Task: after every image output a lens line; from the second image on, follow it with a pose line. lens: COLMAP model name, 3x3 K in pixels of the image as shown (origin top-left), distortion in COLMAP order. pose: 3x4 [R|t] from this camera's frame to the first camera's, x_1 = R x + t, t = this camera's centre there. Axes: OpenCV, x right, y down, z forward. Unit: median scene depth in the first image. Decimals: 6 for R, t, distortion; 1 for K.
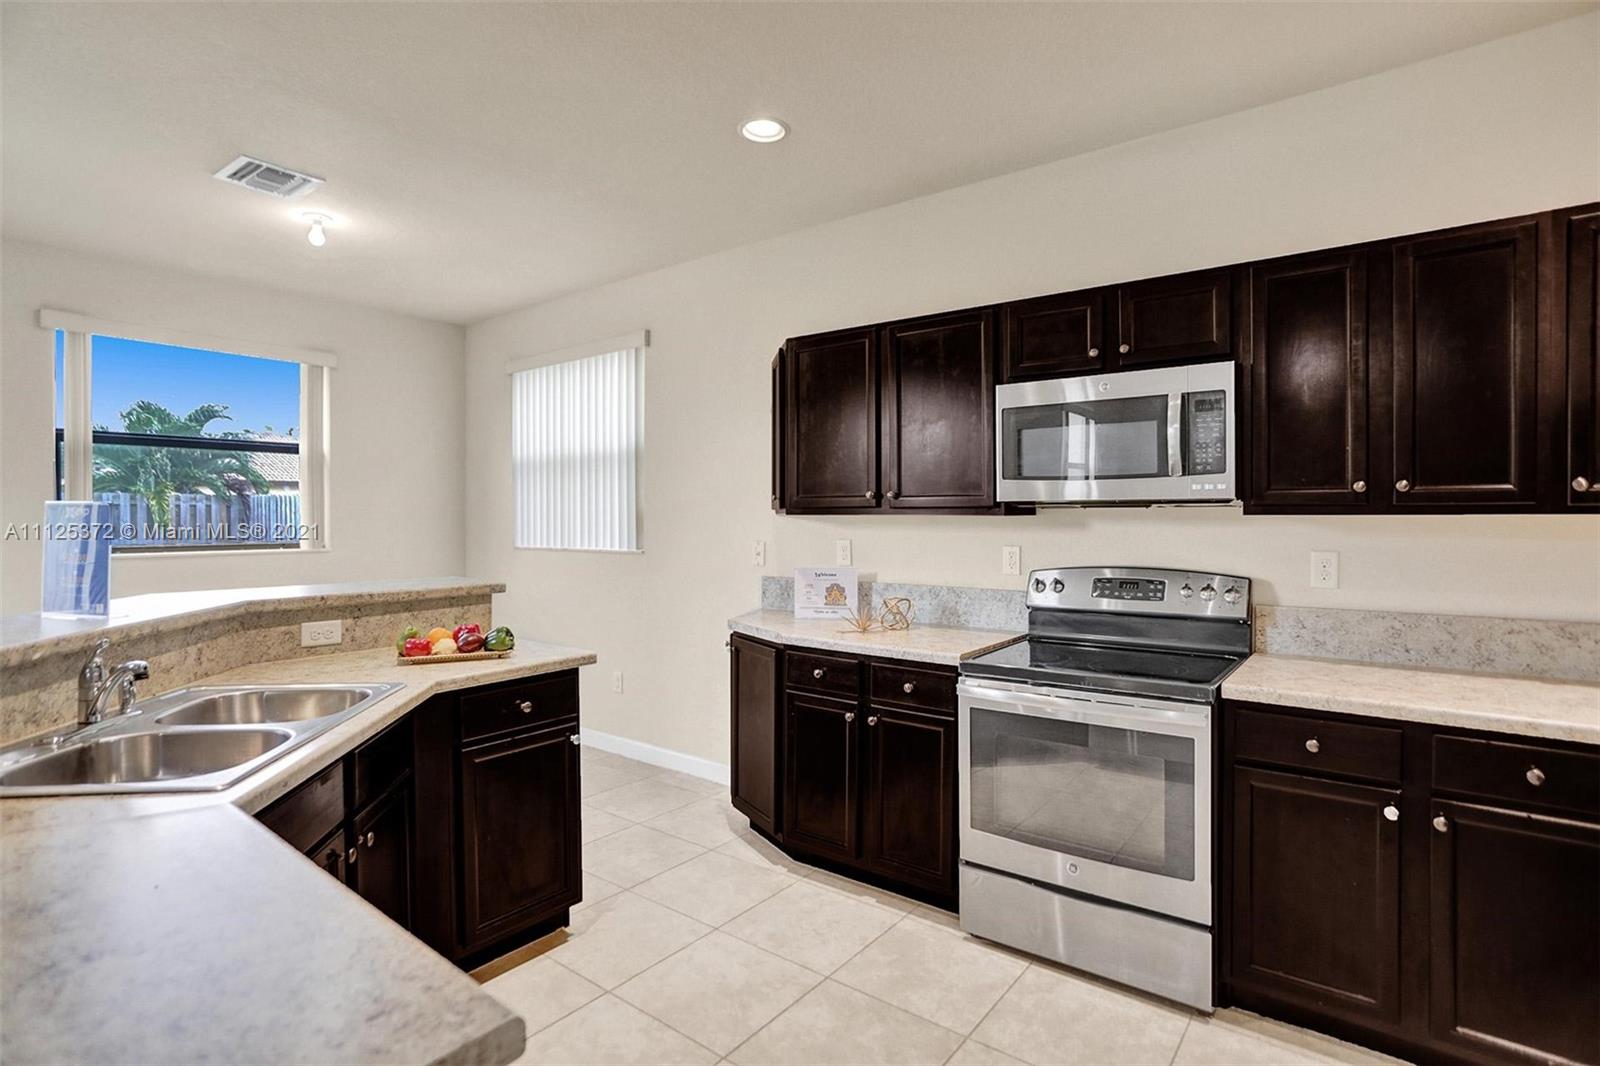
lens RADIAL K [[800.1, 0, 789.0], [0, 800.1, 516.7], [0, 0, 1]] dist [-0.049581, 0.026420]
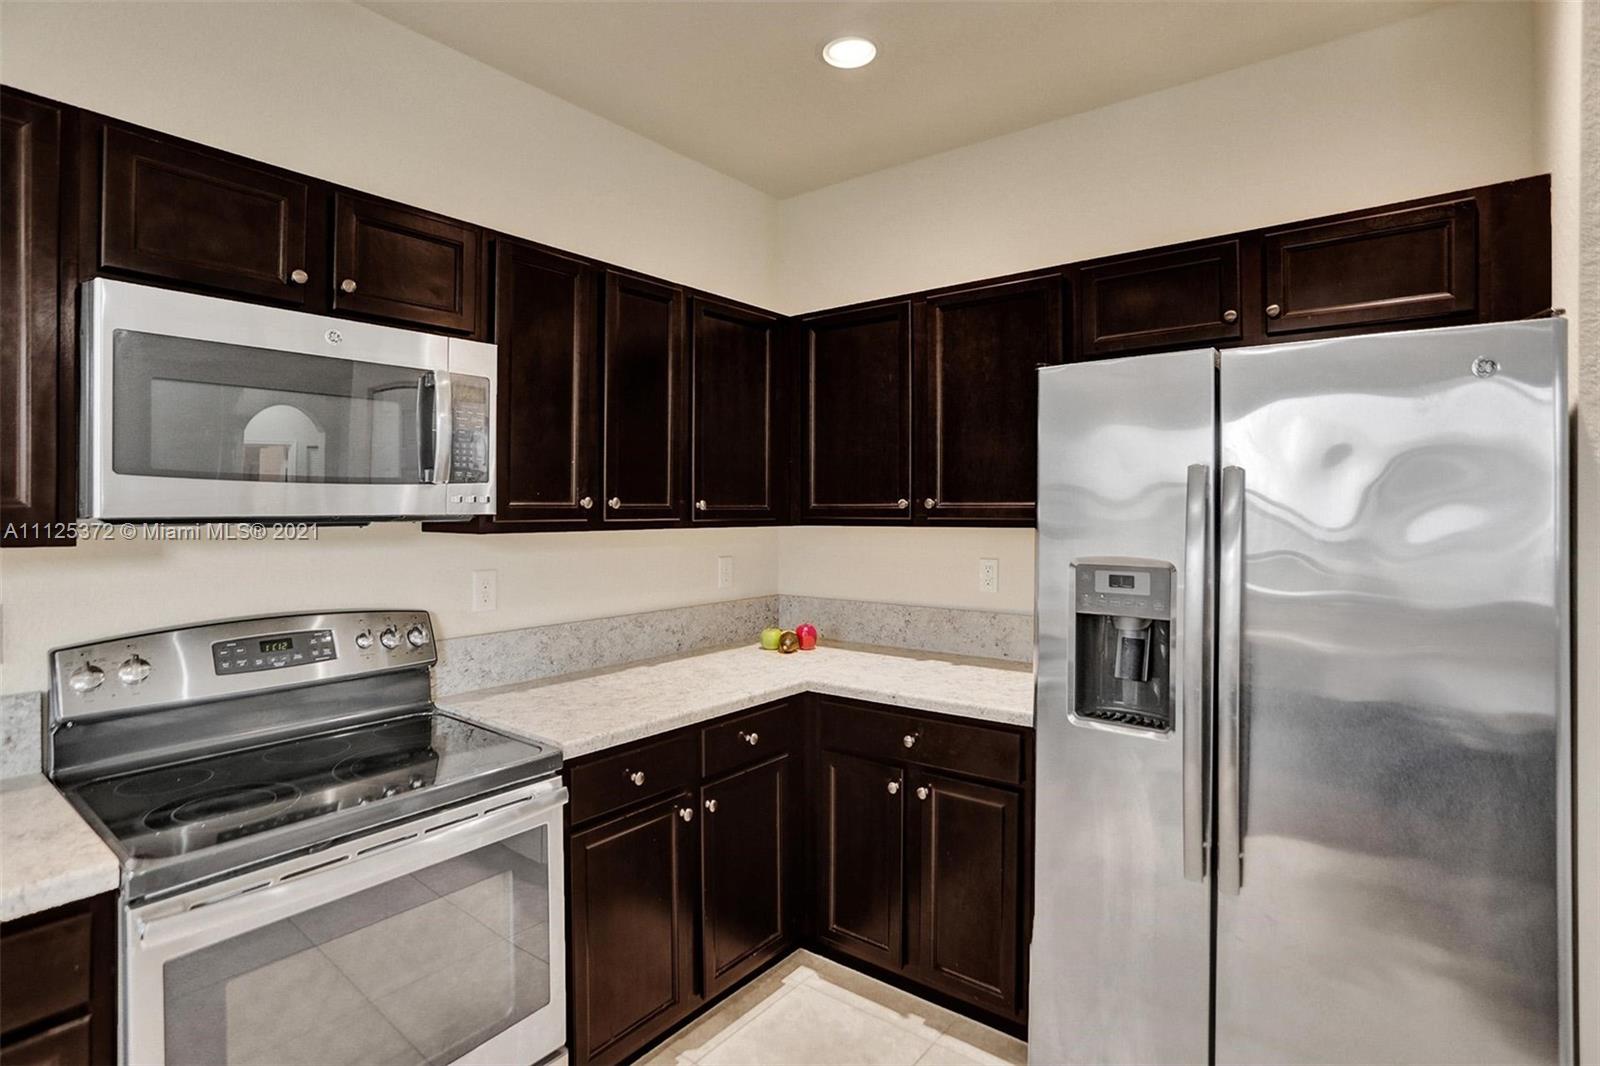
lens RADIAL K [[800.1, 0, 789.0], [0, 800.1, 516.7], [0, 0, 1]] dist [-0.049581, 0.026420]
pose [[0.005012, -0.008290, 0.999953, -0.216358], [0.001347, 0.999965, 0.008283, -0.023836], [-0.999987, 0.001305, 0.005023, 0.605434]]
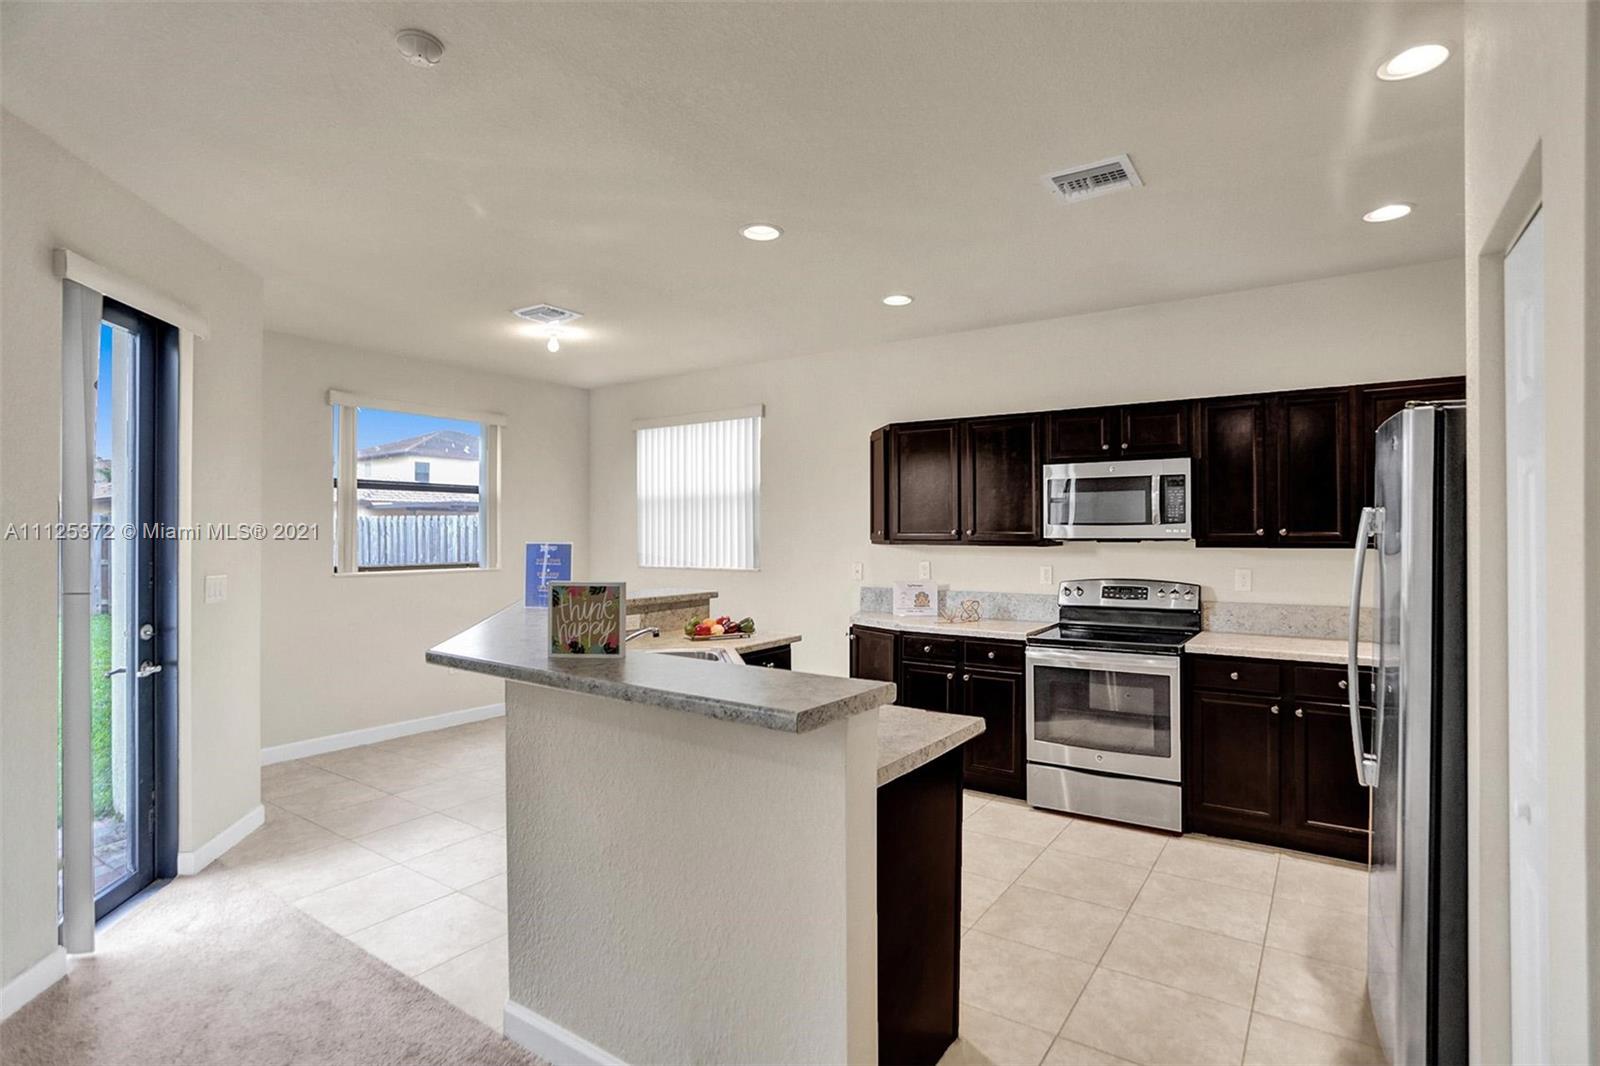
lens RADIAL K [[794.8, 0, 787.1], [0, 794.8, 518.9], [0, 0, 1]] dist [-0.053107, 0.025442]
pose [[0.998832, 0.001357, 0.048299, -0.338583], [-0.000467, 0.999830, -0.018423, -0.028653], [-0.048316, 0.018379, 0.998663, -0.568020]]
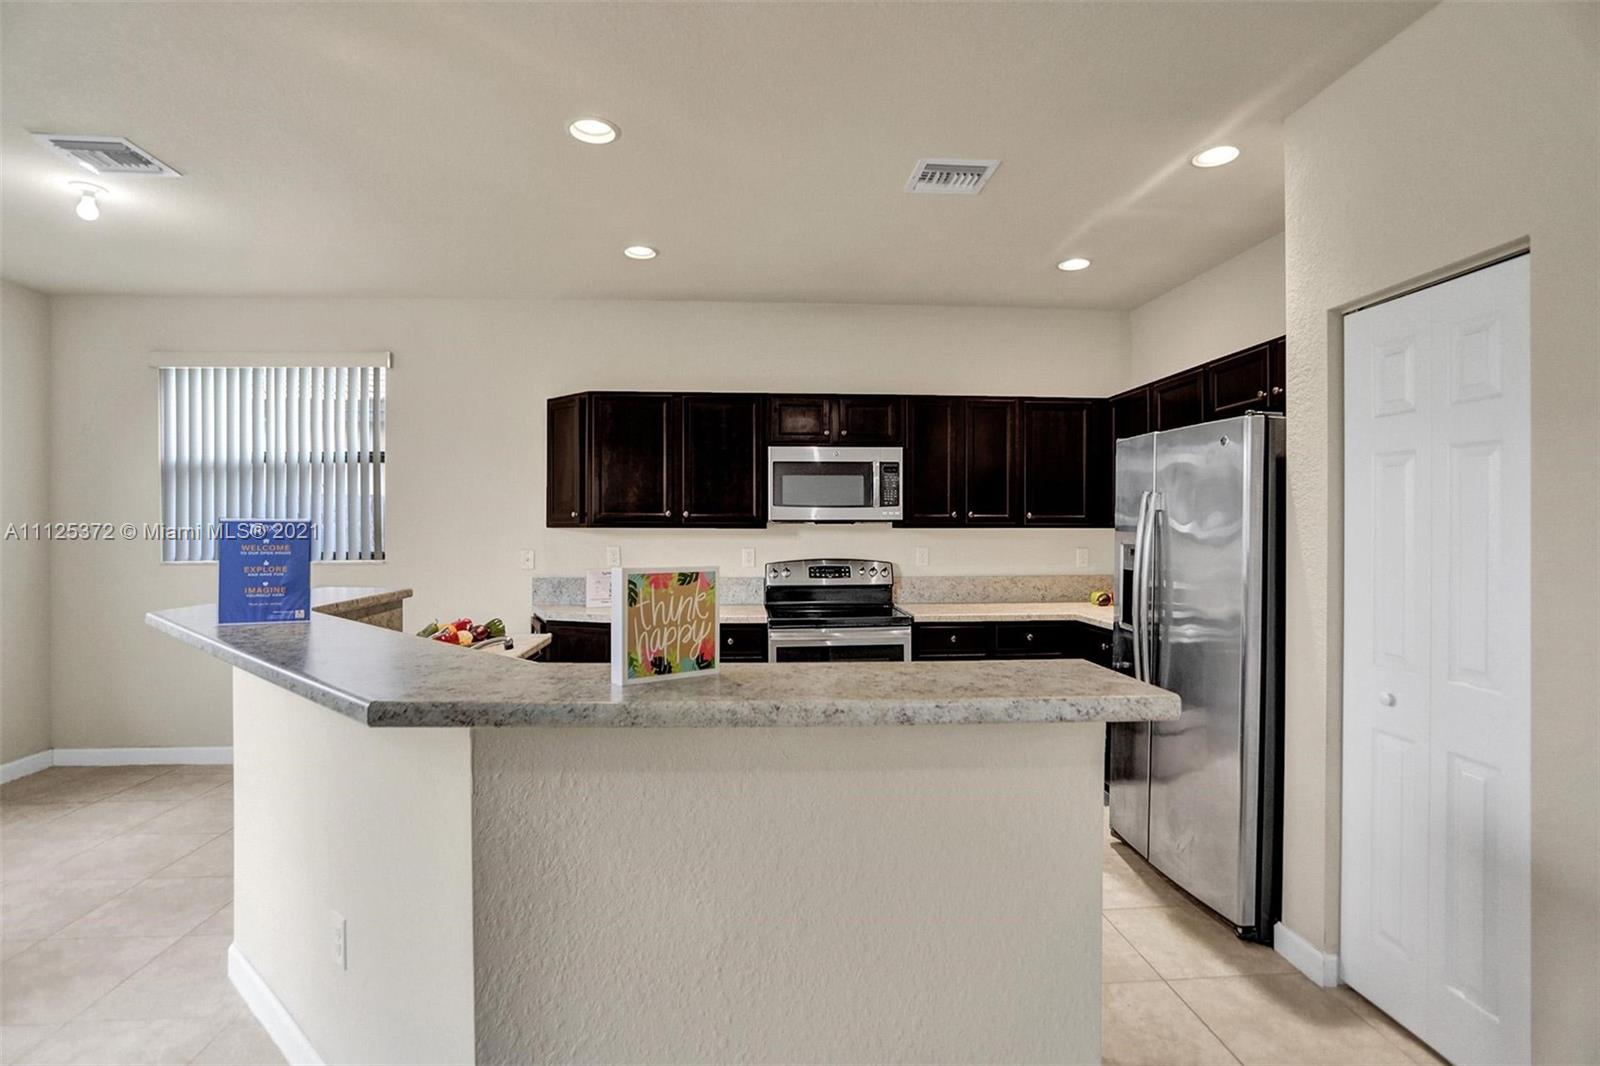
lens RADIAL K [[800.1, 0, 789.0], [0, 800.1, 516.7], [0, 0, 1]] dist [-0.049581, 0.026420]
pose [[0.749794, 0.007725, 0.661627, -0.793309], [-0.000825, 0.999942, -0.010740, -0.008222], [-0.661671, 0.007507, 0.749756, -0.225566]]
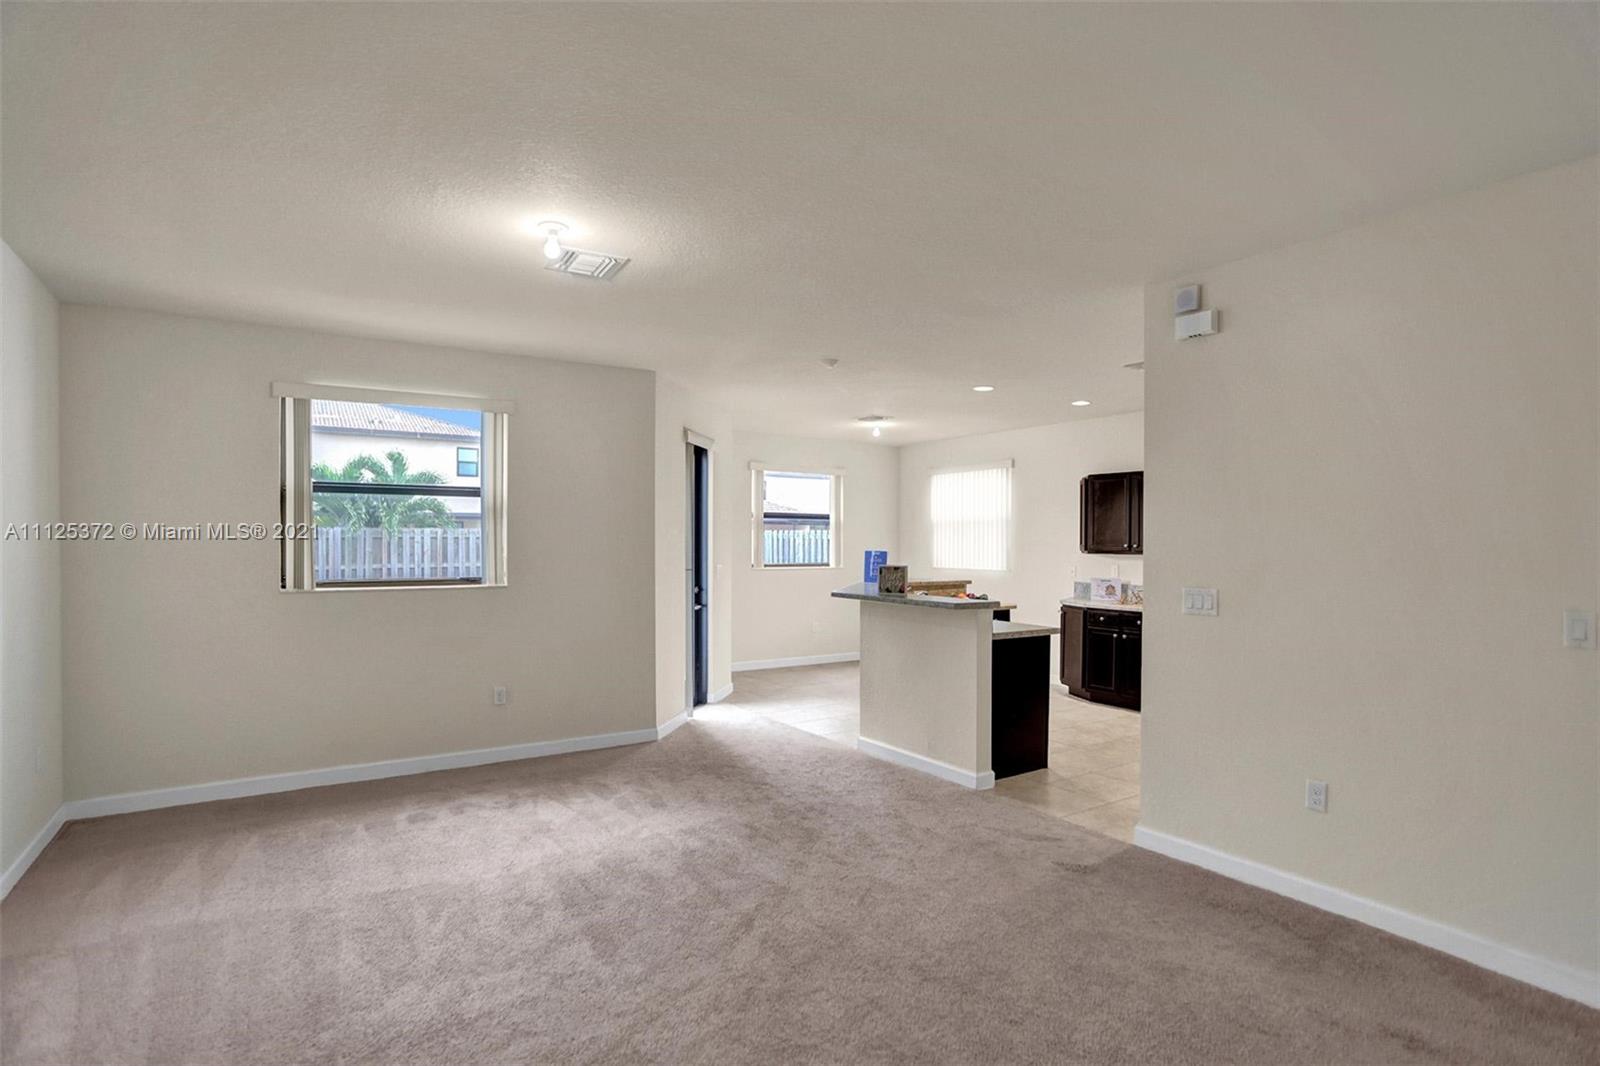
lens RADIAL K [[801.4, 0, 780.4], [0, 801.4, 549.8], [0, 0, 1]] dist [-0.071576, -0.000051]
pose [[0.939047, 0.007798, -0.343700, -0.063097], [-0.005014, 0.999947, 0.008988, -0.037253], [0.343752, -0.006717, 0.939036, -1.802685]]
